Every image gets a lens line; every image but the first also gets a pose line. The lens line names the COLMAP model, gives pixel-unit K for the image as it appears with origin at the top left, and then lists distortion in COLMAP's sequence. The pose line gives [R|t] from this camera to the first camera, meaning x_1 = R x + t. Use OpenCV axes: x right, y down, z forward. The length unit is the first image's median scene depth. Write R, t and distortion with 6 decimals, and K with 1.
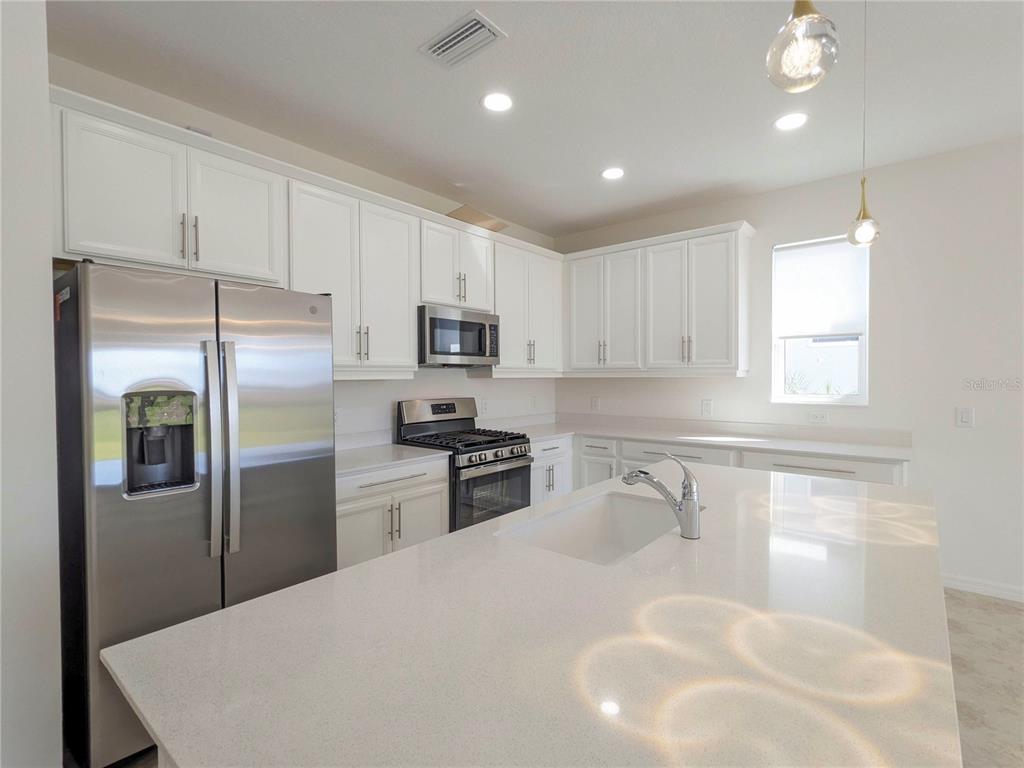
lens RADIAL K [[489.7, 0, 508.7], [0, 489.7, 385.0], [0, 0, 1]] dist [-0.003172, -0.000529]
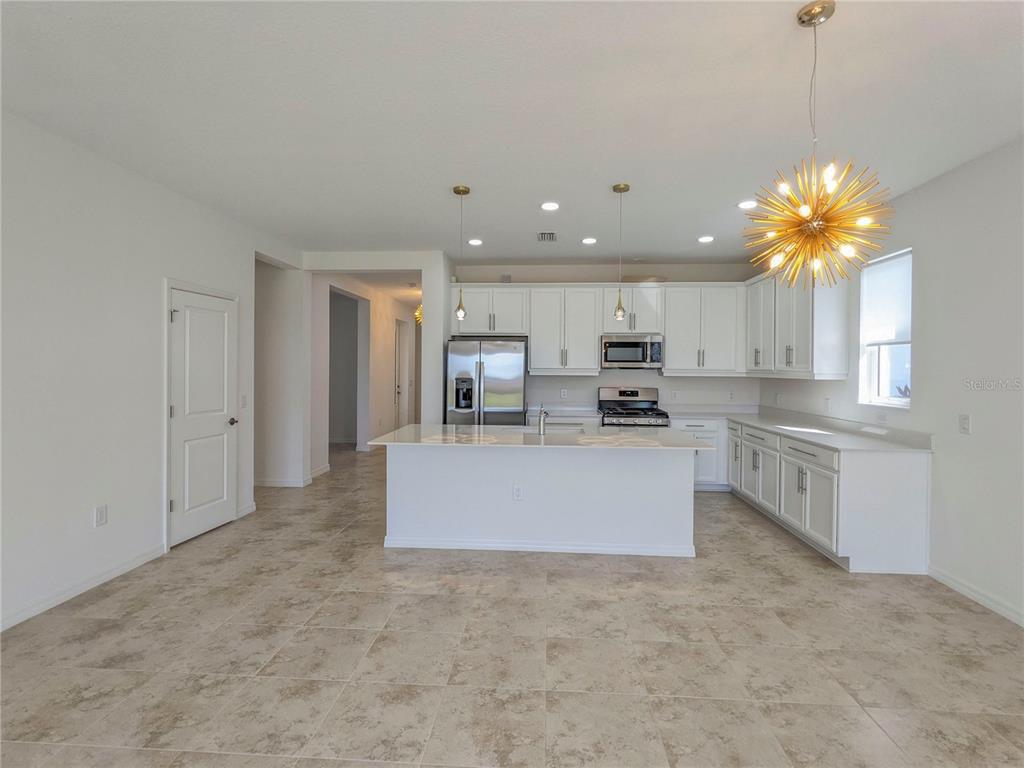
lens RADIAL K [[488.6, 0, 512.4], [0, 488.6, 373.5], [0, 0, 1]] dist [-0.001263, 0.000202]
pose [[0.588800, 0.016788, -0.808104, 0.983720], [-0.023086, 0.999726, 0.003949, -0.017622], [0.807949, 0.016331, 0.589027, -0.304674]]
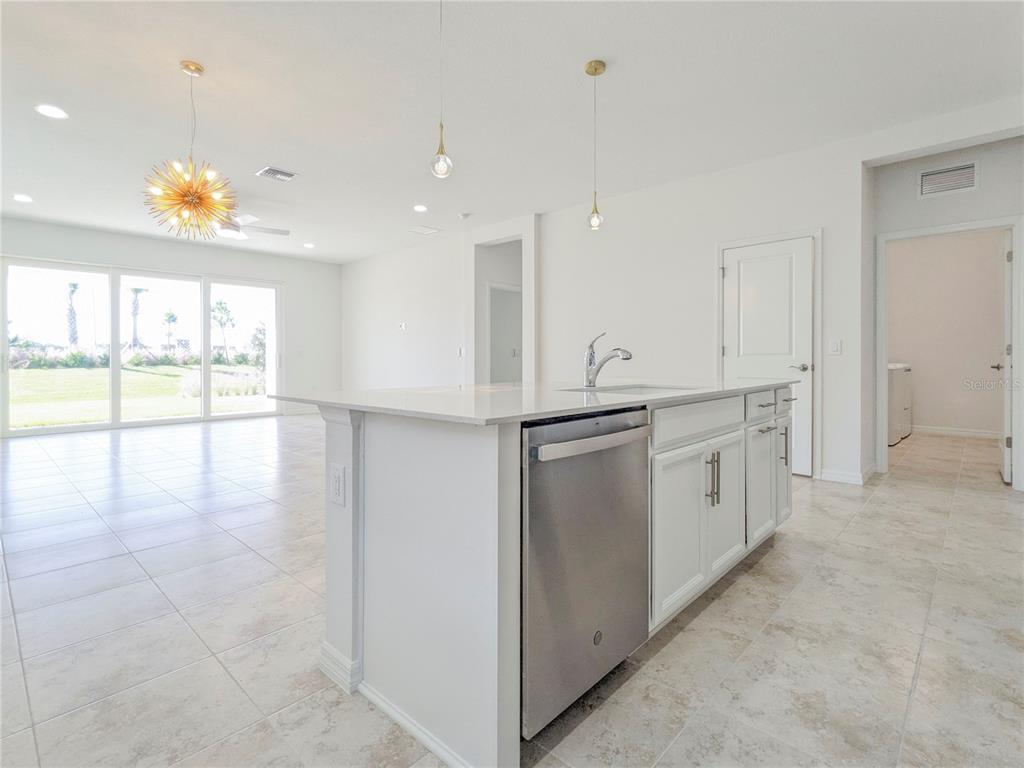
lens RADIAL K [[511.5, 0, 514.9], [0, 511.5, 356.5], [0, 0, 1]] dist [-0.002197, 0.000456]
pose [[-0.998708, 0.010373, 0.049741, 0.202852], [0.011118, 0.999830, 0.014716, 0.073221], [-0.049580, 0.015250, -0.998654, 1.024971]]
